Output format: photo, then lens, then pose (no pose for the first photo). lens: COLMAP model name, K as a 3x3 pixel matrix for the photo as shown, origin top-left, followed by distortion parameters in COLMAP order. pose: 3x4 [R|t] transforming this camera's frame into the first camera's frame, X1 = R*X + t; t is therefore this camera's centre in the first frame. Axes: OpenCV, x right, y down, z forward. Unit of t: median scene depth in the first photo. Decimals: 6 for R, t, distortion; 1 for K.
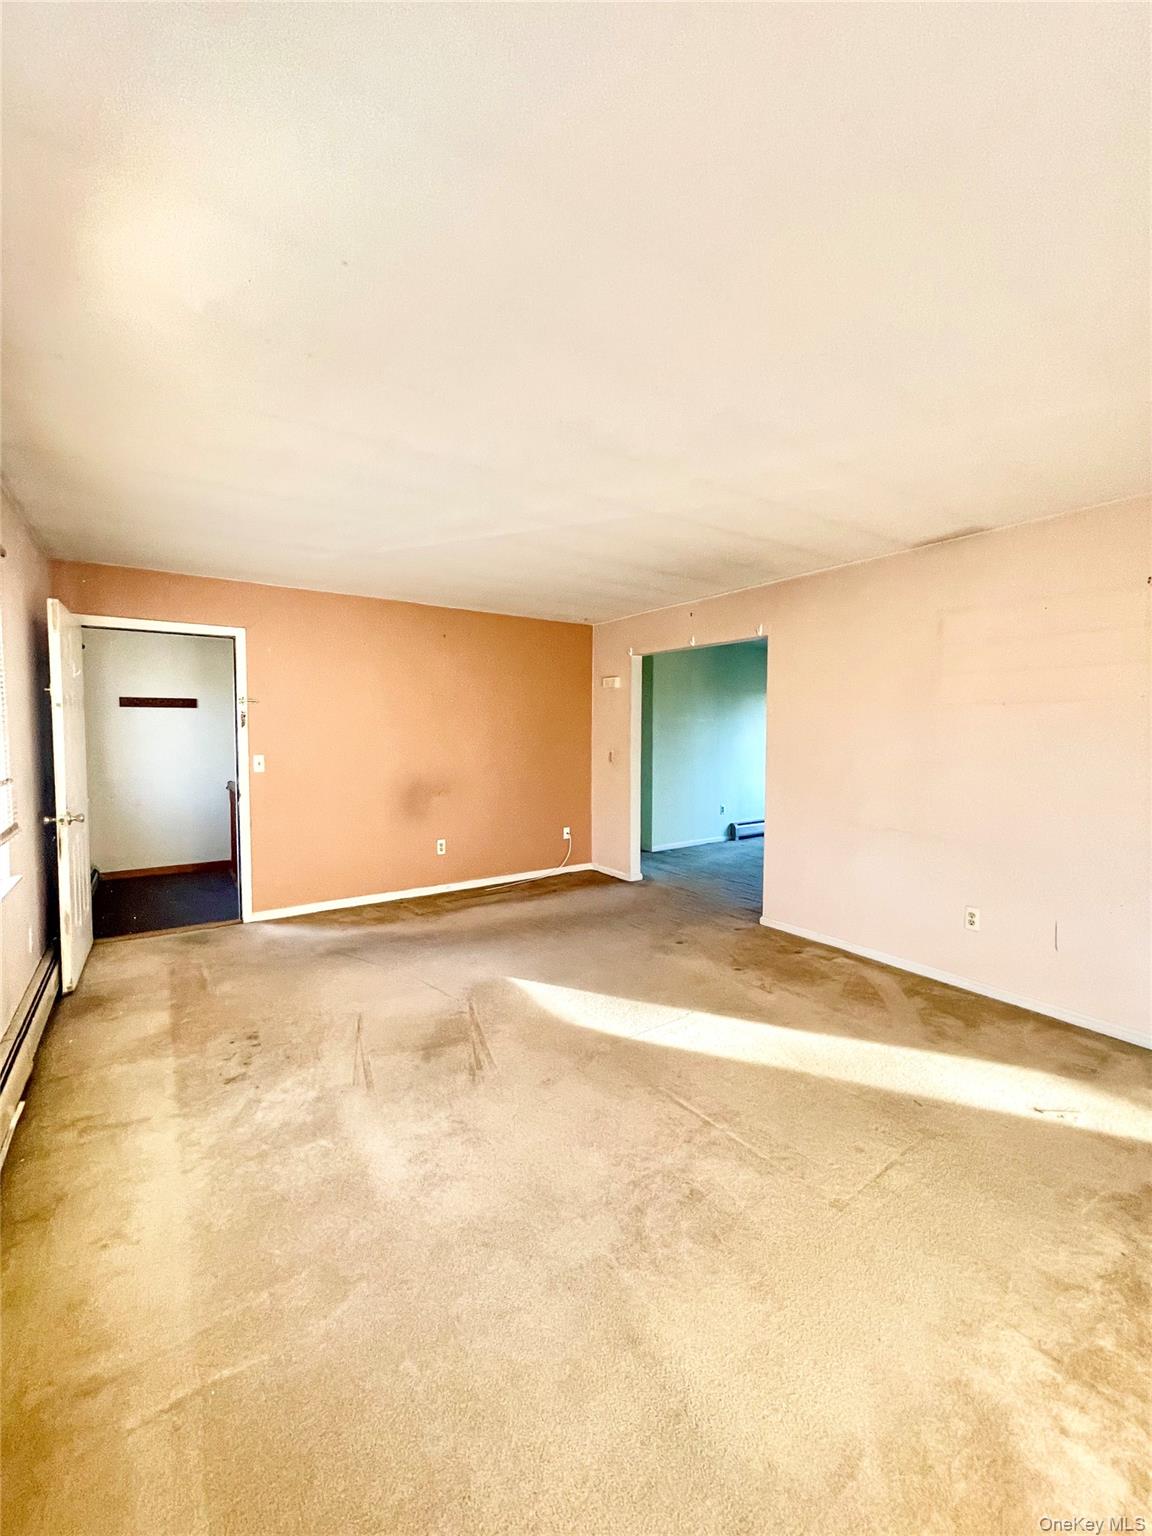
lens RADIAL K [[628.5, 0, 578.7], [0, 628.5, 756.9], [0, 0, 1]] dist [-0.000658, -0.000034]
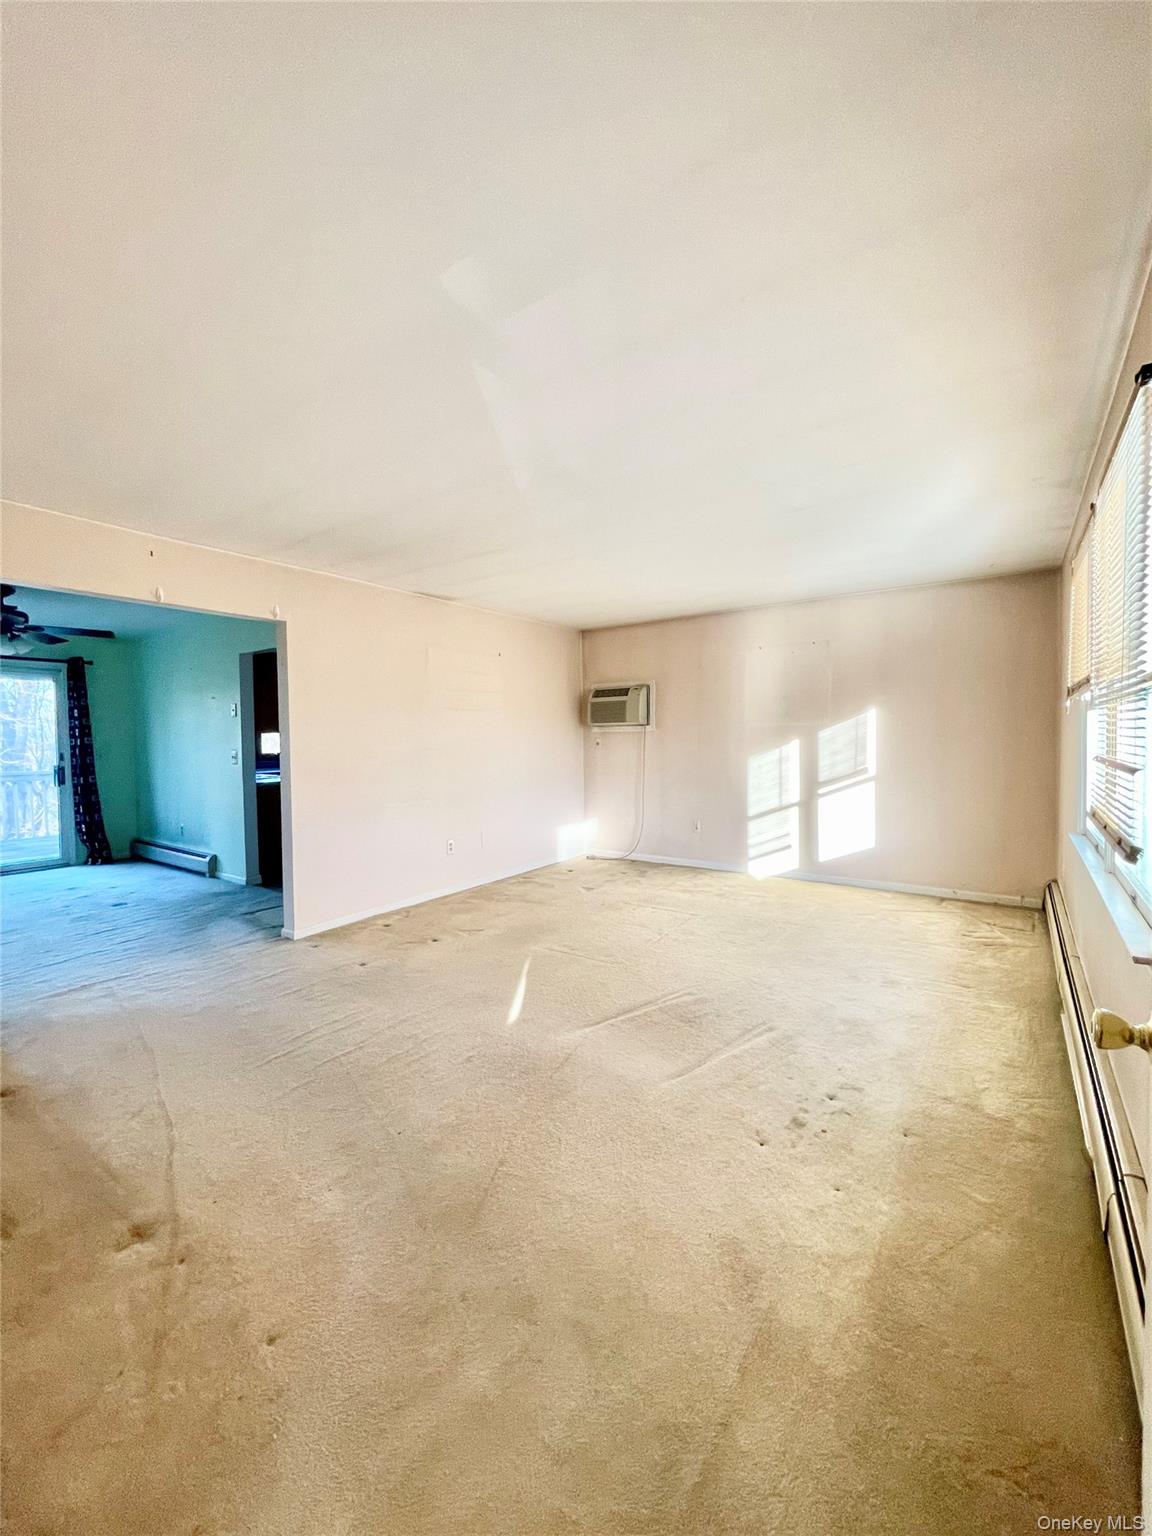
lens RADIAL K [[628.5, 0, 578.7], [0, 628.5, 756.9], [0, 0, 1]] dist [-0.000658, -0.000034]
pose [[-0.367350, -0.031704, 0.929542, -0.847910], [0.053835, 0.997019, 0.055280, -0.029806], [-0.928523, 0.070349, -0.364548, 1.141179]]
